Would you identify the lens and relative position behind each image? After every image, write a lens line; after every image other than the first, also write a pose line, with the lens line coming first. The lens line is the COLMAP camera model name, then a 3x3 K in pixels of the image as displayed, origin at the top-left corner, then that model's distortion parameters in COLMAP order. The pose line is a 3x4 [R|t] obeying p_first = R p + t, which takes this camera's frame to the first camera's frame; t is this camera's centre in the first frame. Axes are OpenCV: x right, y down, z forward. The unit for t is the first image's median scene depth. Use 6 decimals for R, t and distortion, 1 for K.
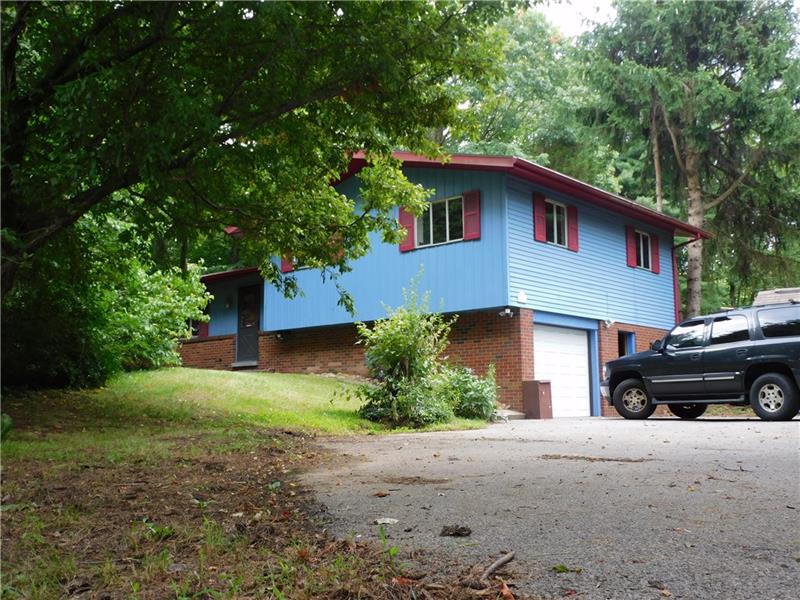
lens RADIAL K [[828.6, 0, 400.7], [0, 828.6, 300.3], [0, 0, 1]] dist [-0.021159, 0.000000]
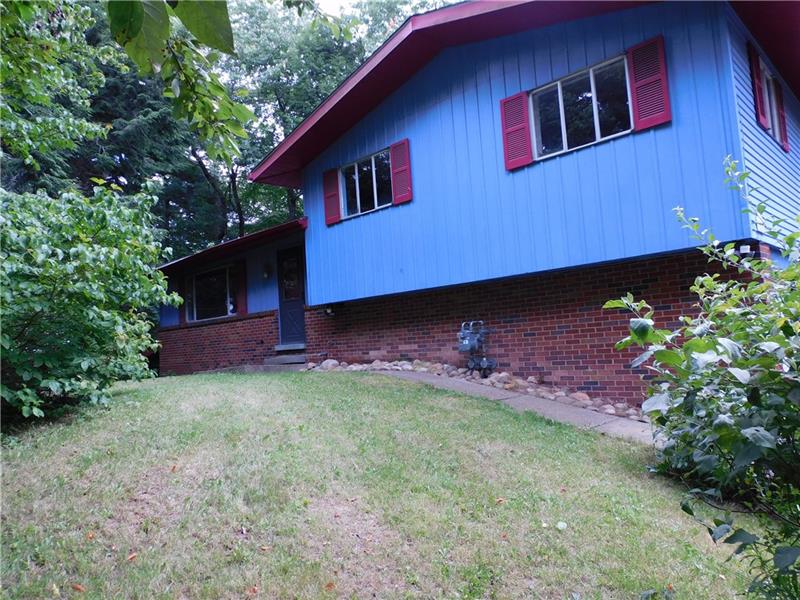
lens RADIAL K [[565.4, 0, 400.0], [0, 565.4, 299.0], [0, 0, 1]] dist [-0.007260, -0.005522]
pose [[0.997186, -0.063605, -0.039672, -0.065367], [0.065796, 0.996226, 0.056607, 0.007889], [0.035922, -0.059058, 0.997608, 0.522120]]
